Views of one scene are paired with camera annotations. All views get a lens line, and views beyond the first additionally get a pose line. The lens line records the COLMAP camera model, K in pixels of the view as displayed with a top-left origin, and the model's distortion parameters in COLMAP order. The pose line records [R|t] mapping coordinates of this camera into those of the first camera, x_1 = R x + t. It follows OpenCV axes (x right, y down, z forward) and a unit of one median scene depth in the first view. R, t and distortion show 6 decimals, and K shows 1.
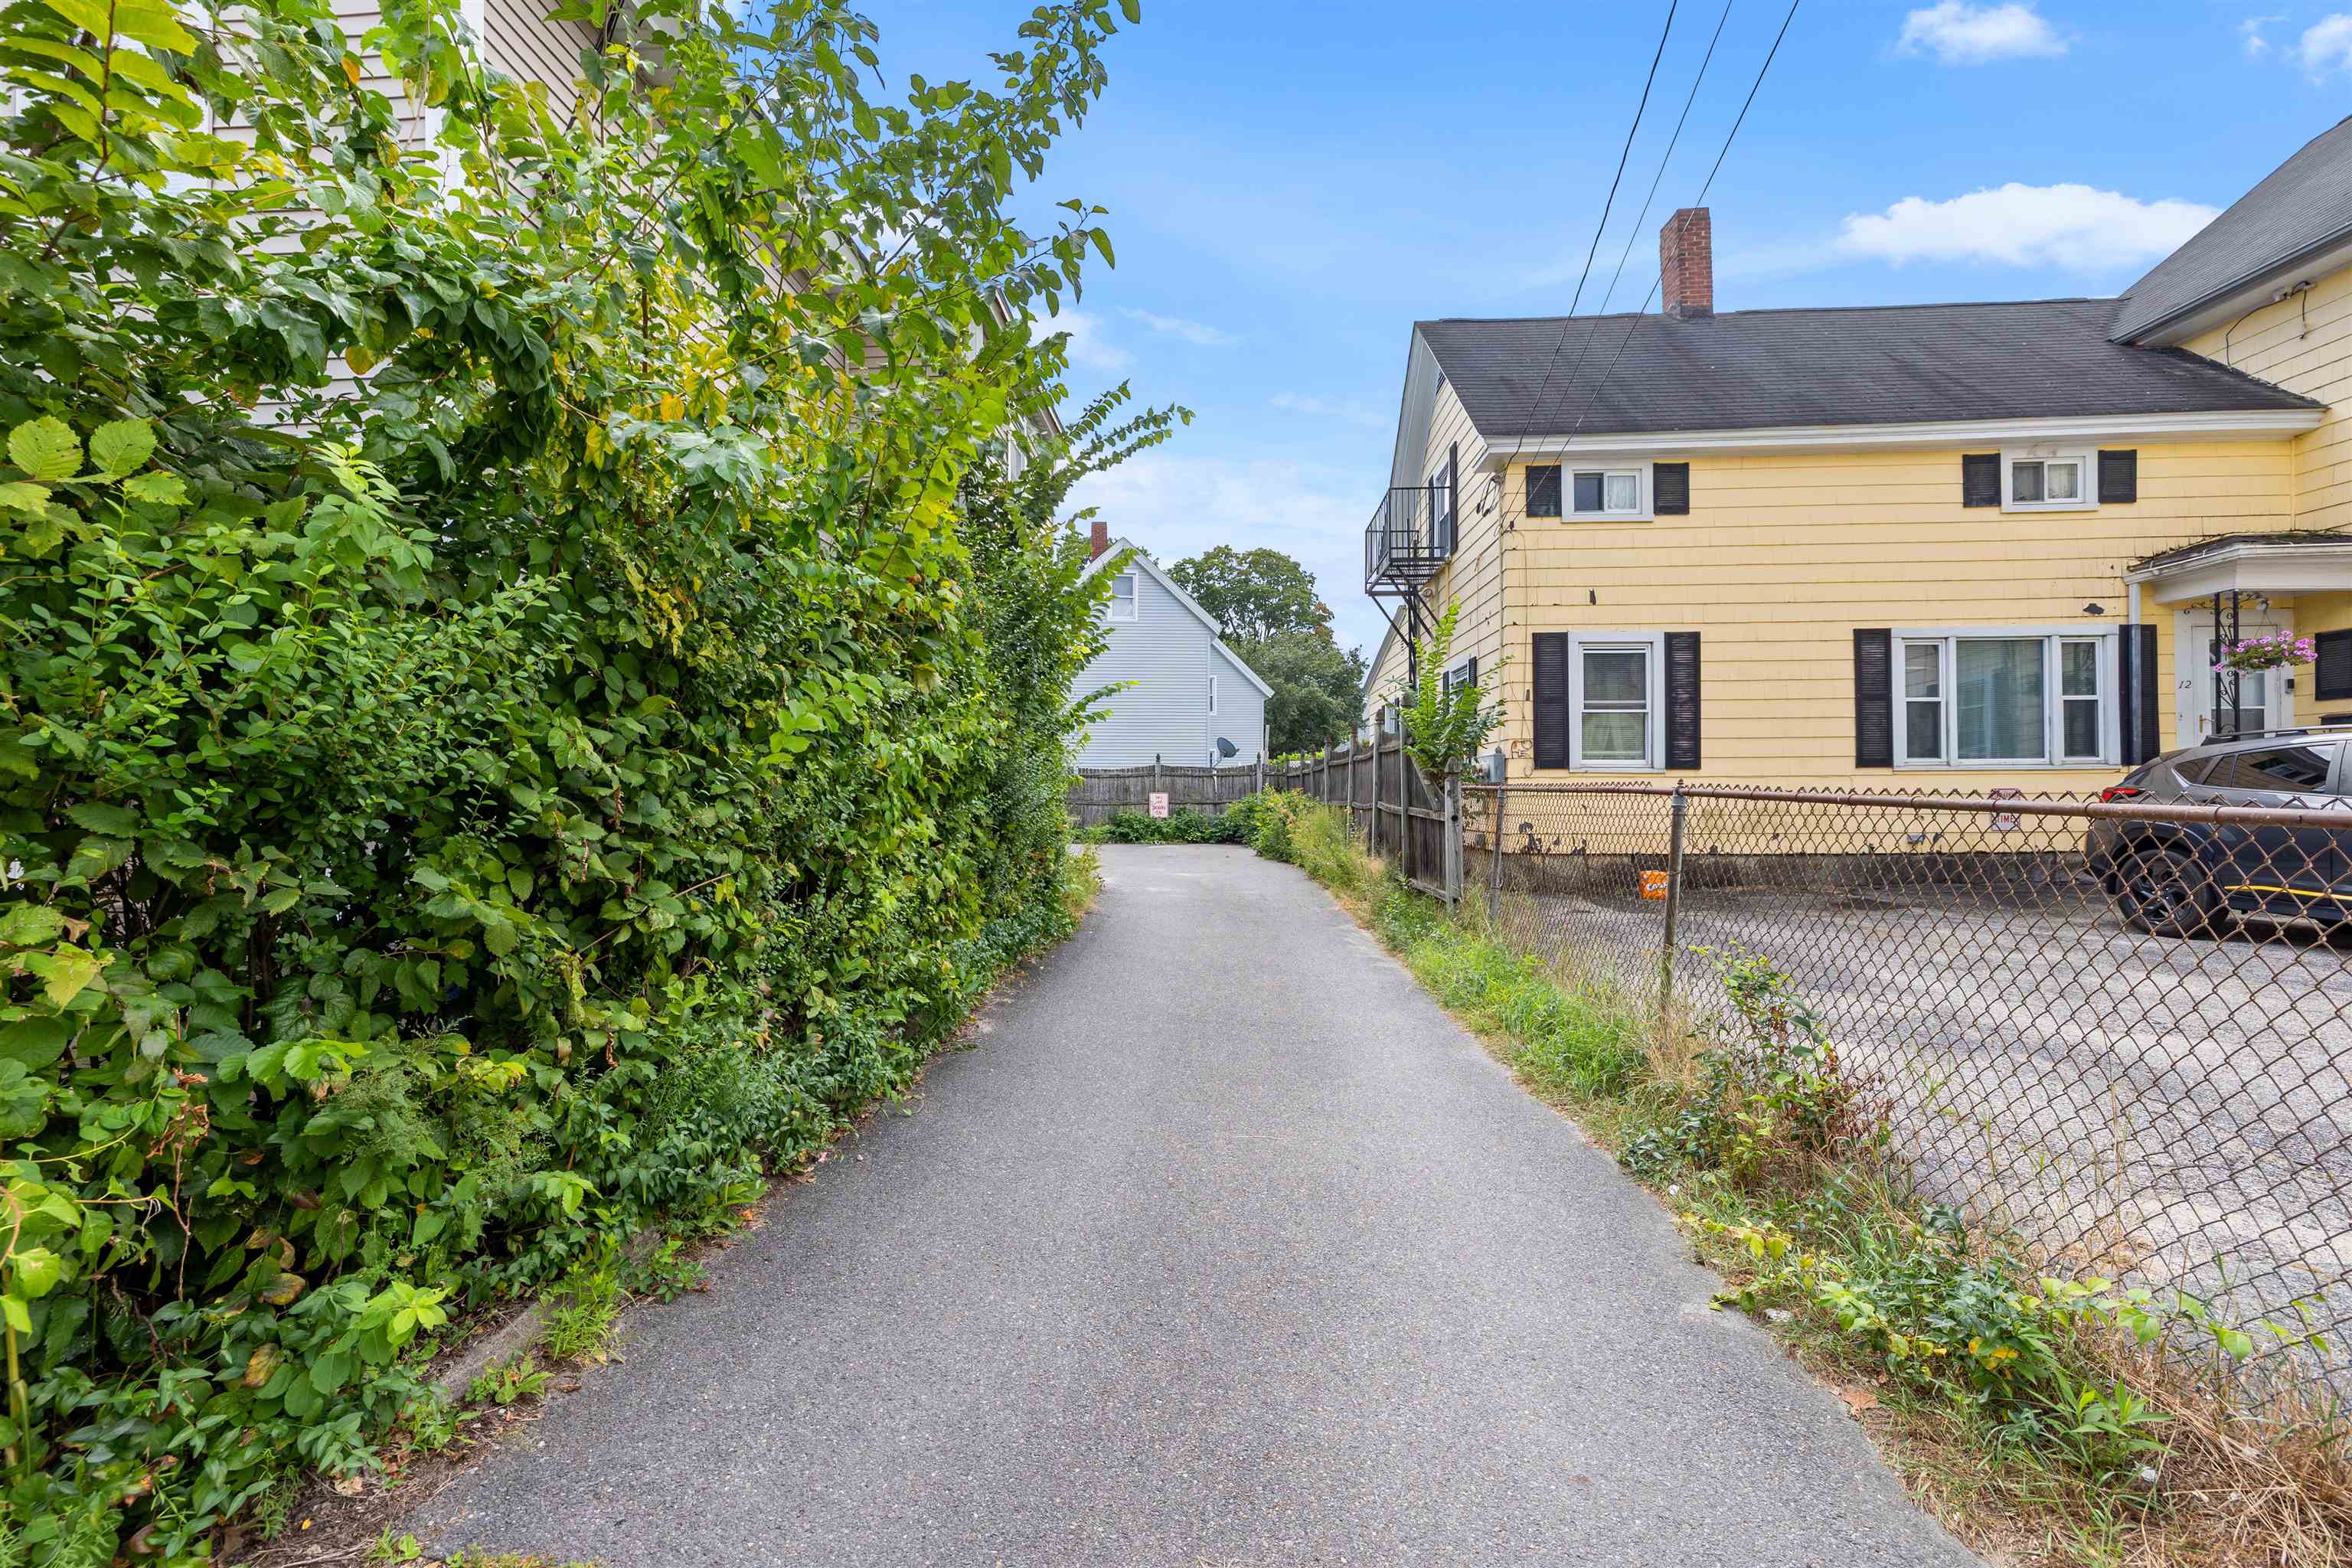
lens RADIAL K [[993.1, 0, 1173.6], [0, 993.1, 787.2], [0, 0, 1]] dist [-0.002053, 0.000236]
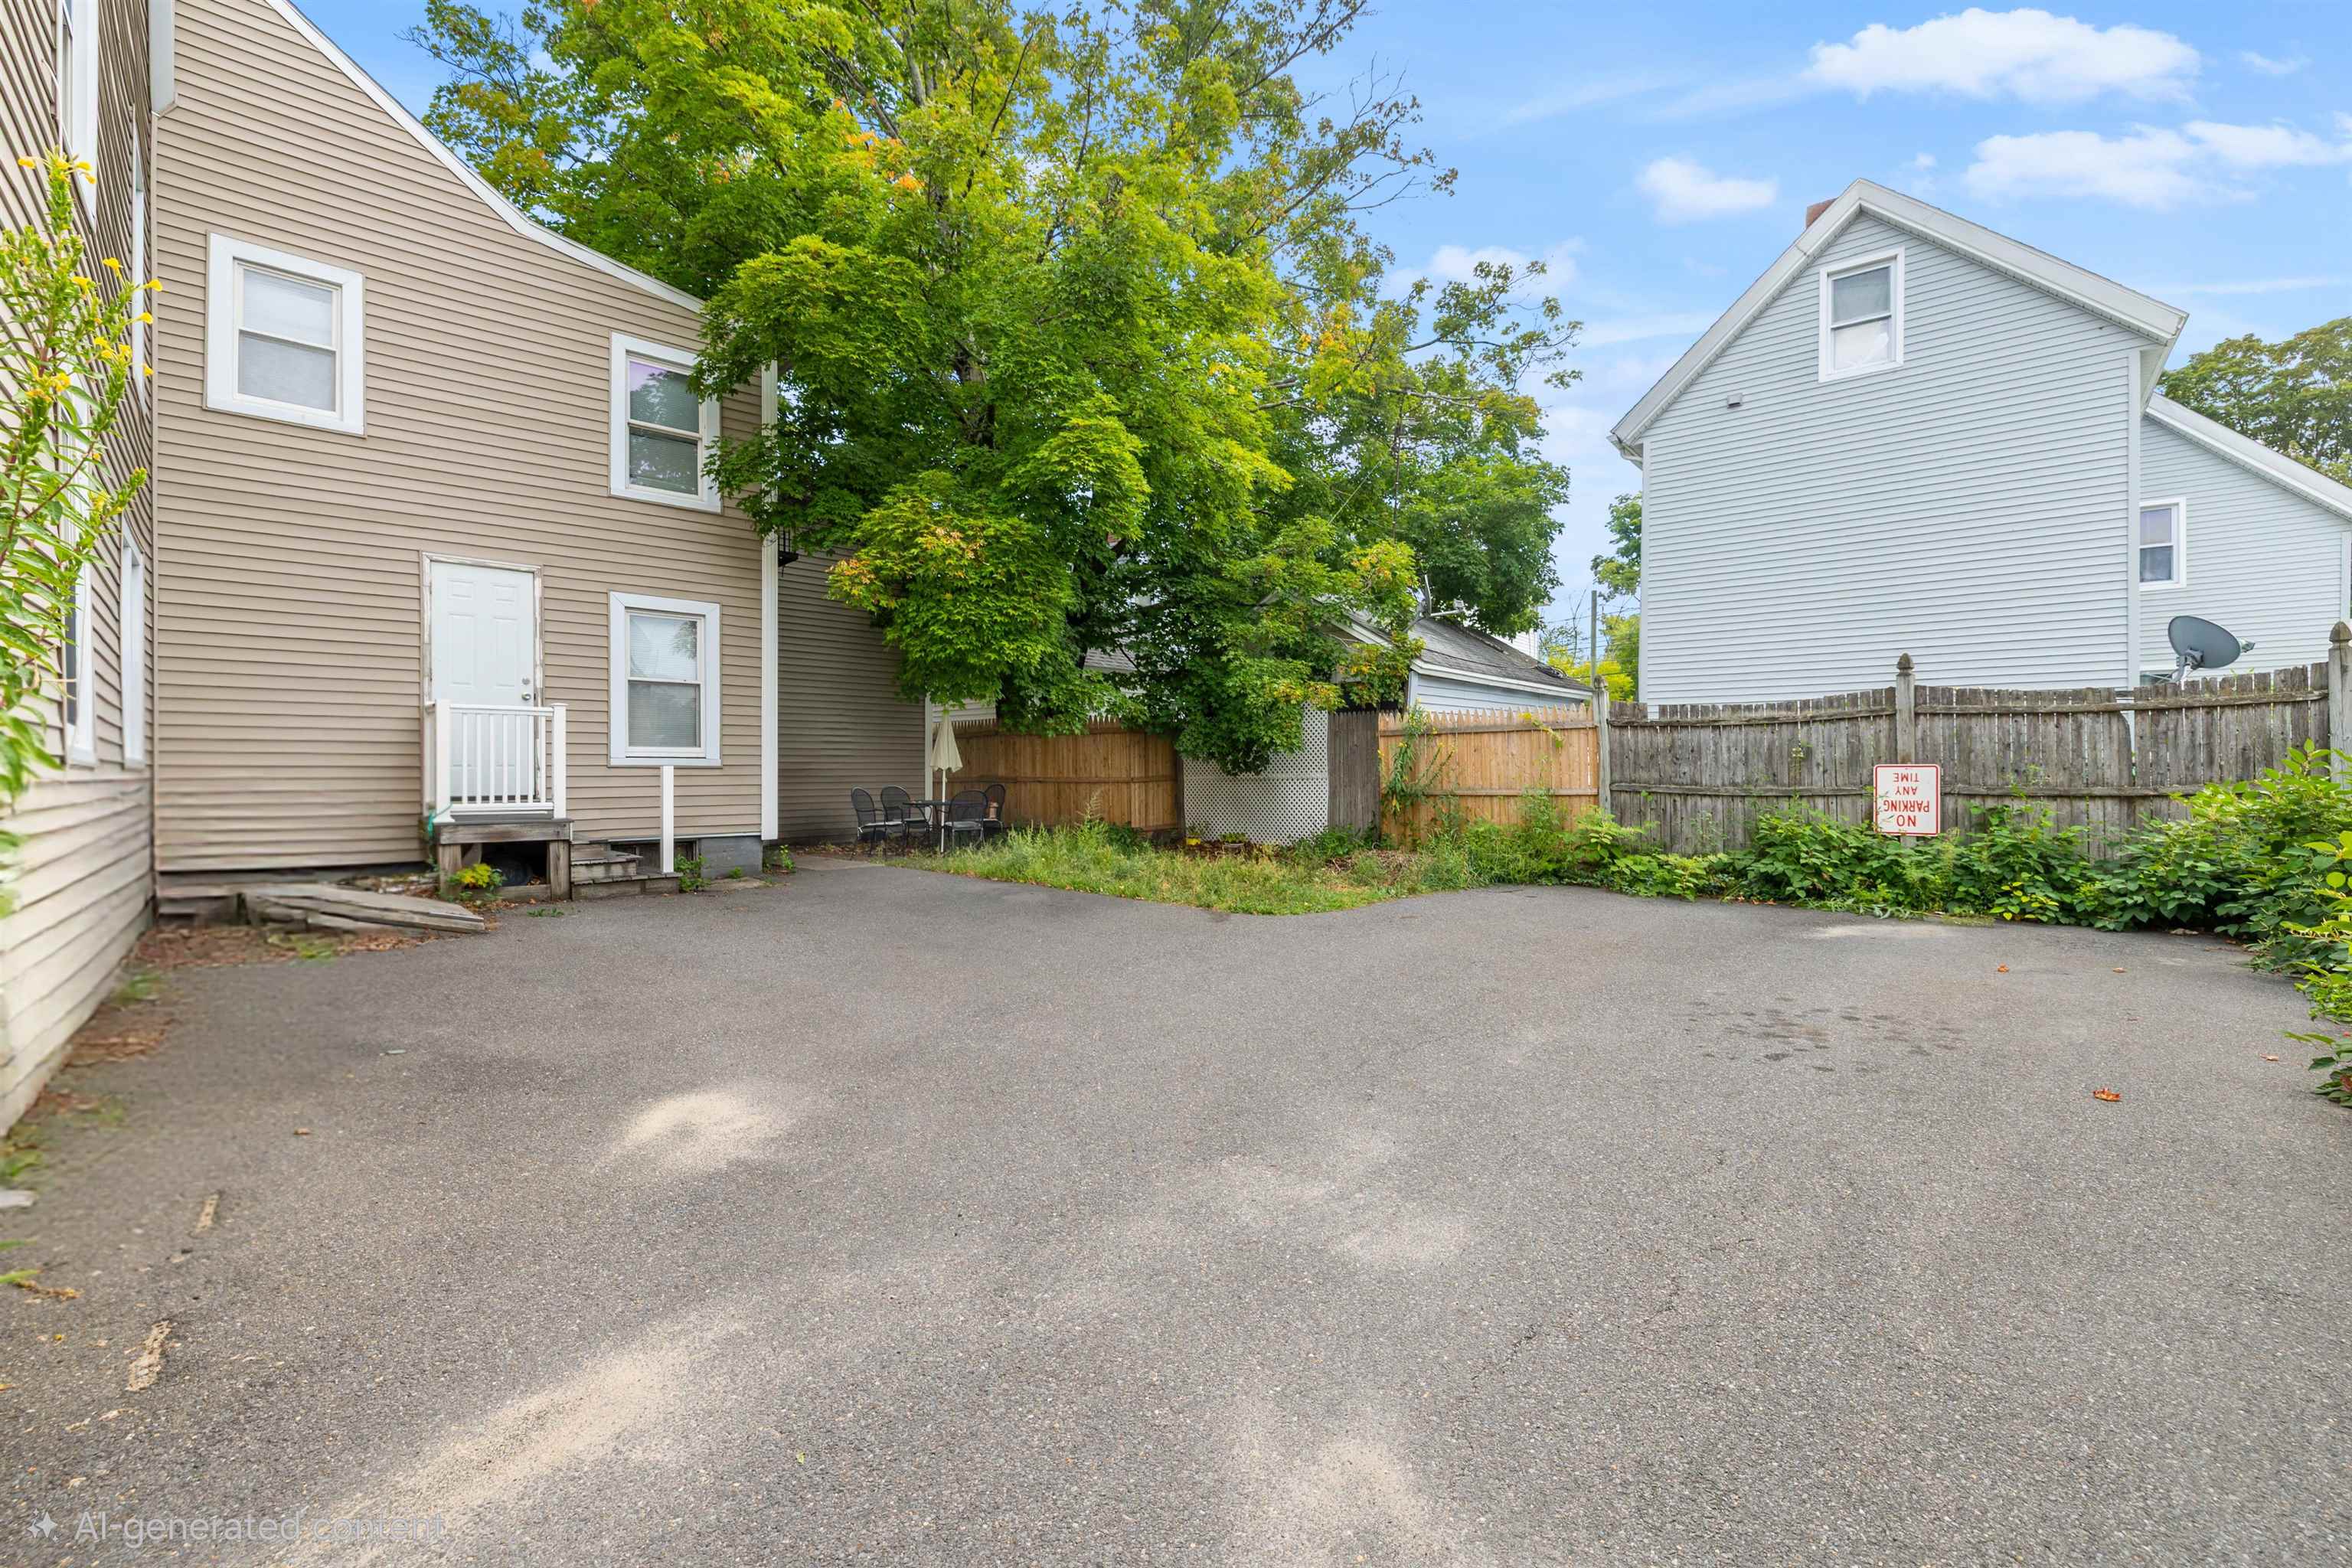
lens RADIAL K [[993.1, 0, 1172.1], [0, 993.1, 770.5], [0, 0, 1]] dist [-0.002053, 0.000236]
pose [[0.710905, -0.009371, -0.703226, 0.047656], [0.014520, 0.999894, 0.001354, 0.003486], [0.703138, -0.011173, 0.710965, 0.566165]]
